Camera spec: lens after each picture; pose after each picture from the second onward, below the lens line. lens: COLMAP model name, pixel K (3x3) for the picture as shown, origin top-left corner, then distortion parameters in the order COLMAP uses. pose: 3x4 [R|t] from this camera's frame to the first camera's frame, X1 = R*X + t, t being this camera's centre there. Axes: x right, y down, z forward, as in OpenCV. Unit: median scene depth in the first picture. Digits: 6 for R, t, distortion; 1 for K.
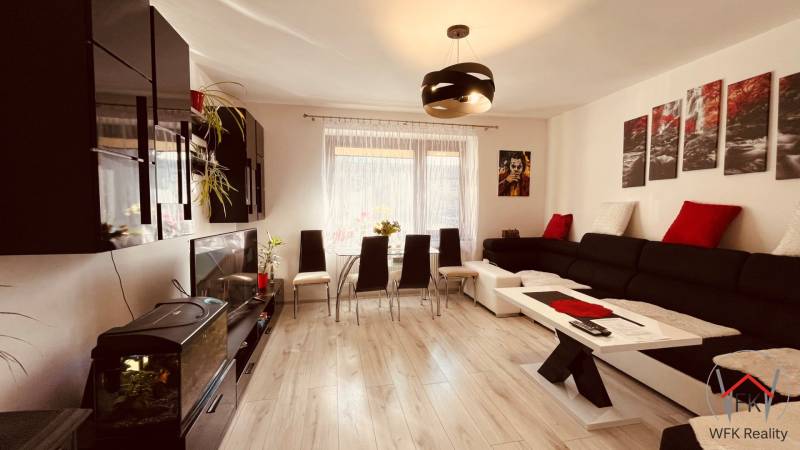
lens RADIAL K [[325.7, 0, 398.9], [0, 325.7, 225.9], [0, 0, 1]] dist [-0.000613, 0.000459]
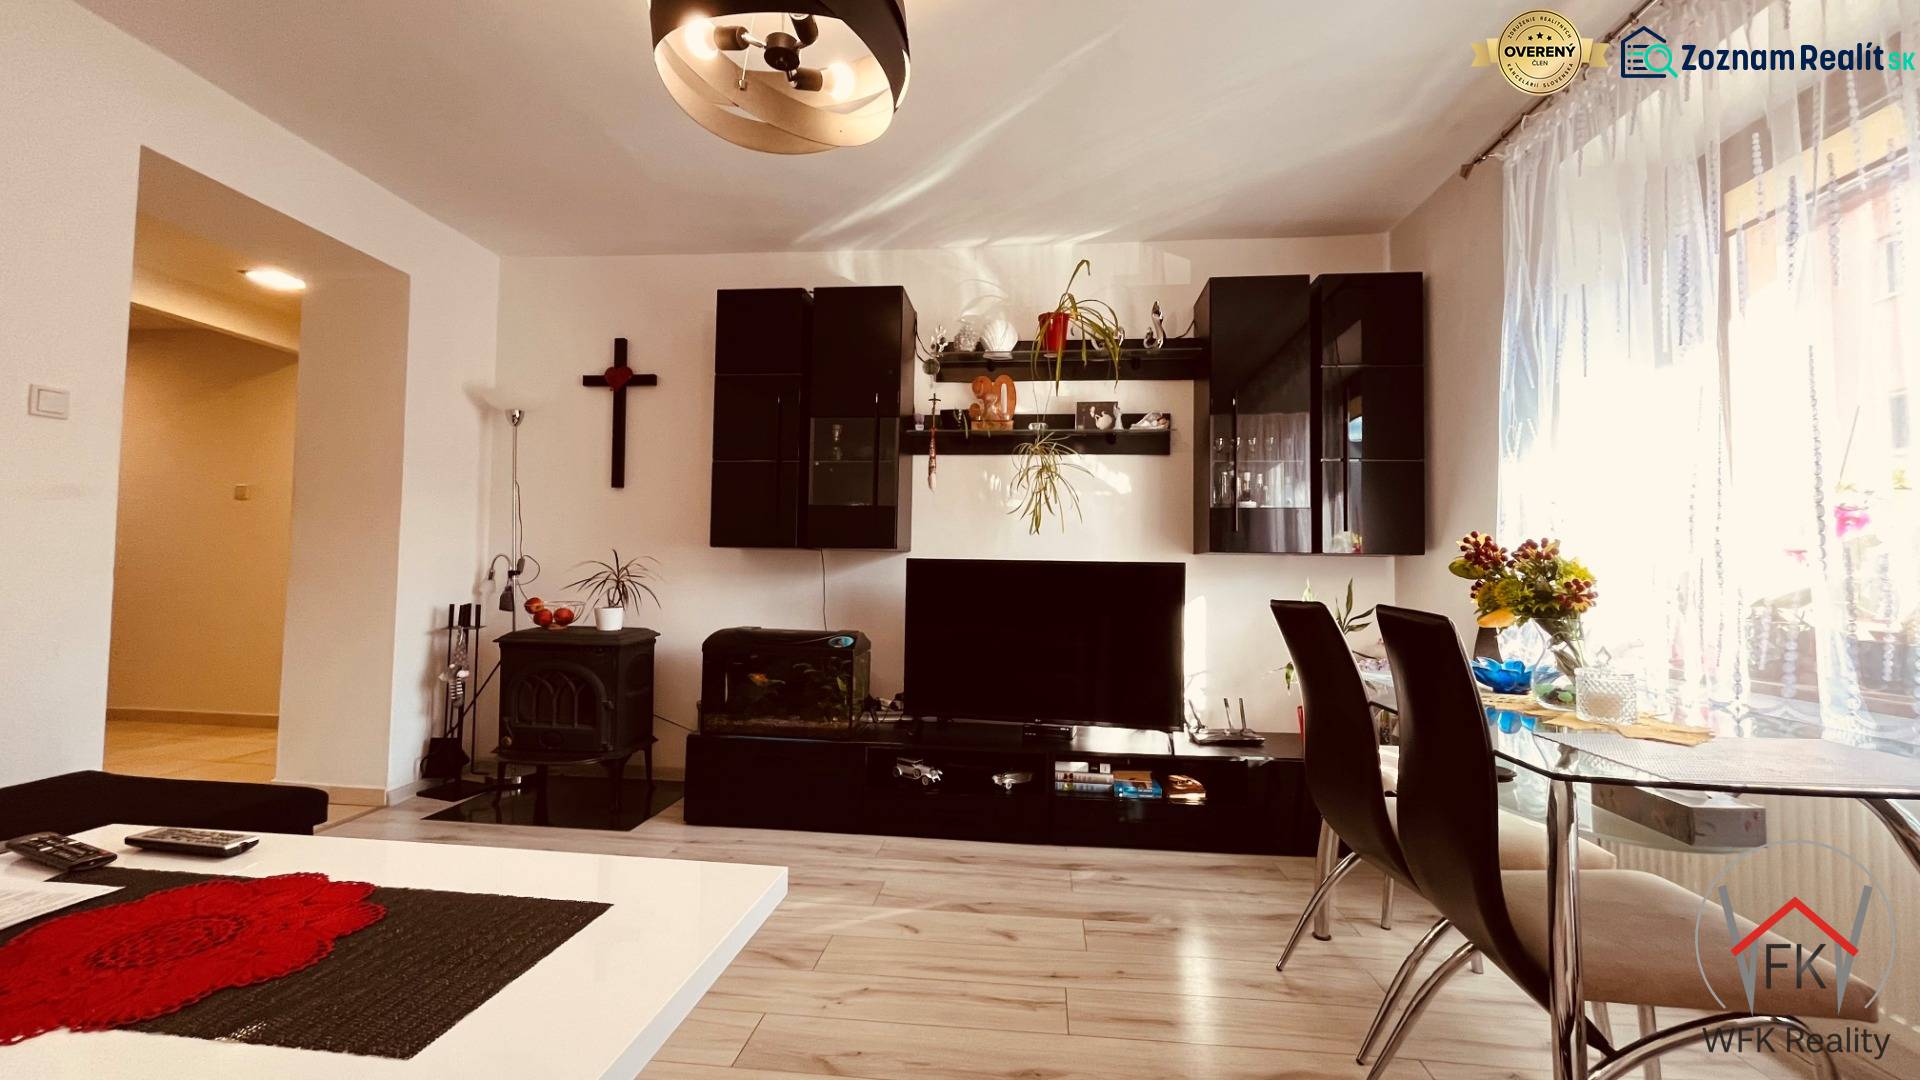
lens RADIAL K [[781.8, 0, 962.0], [0, 781.8, 535.5], [0, 0, 1]] dist [-0.000613, 0.000459]
pose [[-0.313341, -0.044915, -0.948578, 0.500003], [-0.068968, 0.997319, -0.024441, 0.012902], [0.947133, 0.057763, -0.315599, 0.914242]]
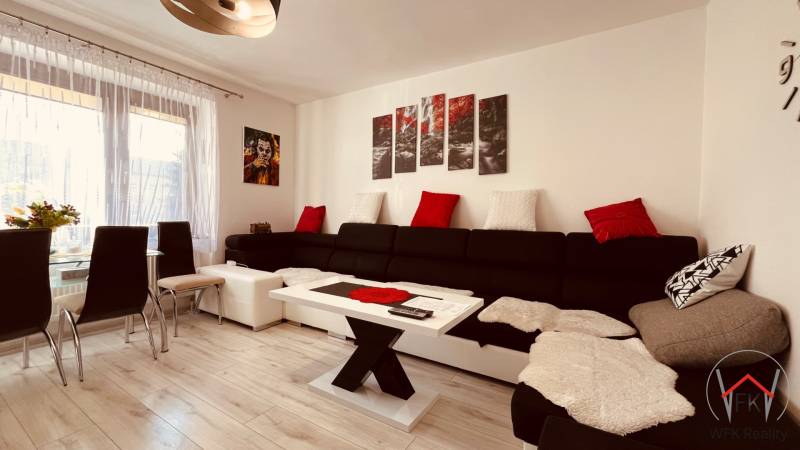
lens RADIAL K [[325.7, 0, 398.3], [0, 325.7, 222.1], [0, 0, 1]] dist [-0.000613, 0.000459]
pose [[0.684003, -0.005085, 0.729462, -0.034819], [0.028896, 0.999380, -0.020128, 0.049044], [-0.728907, 0.034846, 0.683725, 0.228125]]
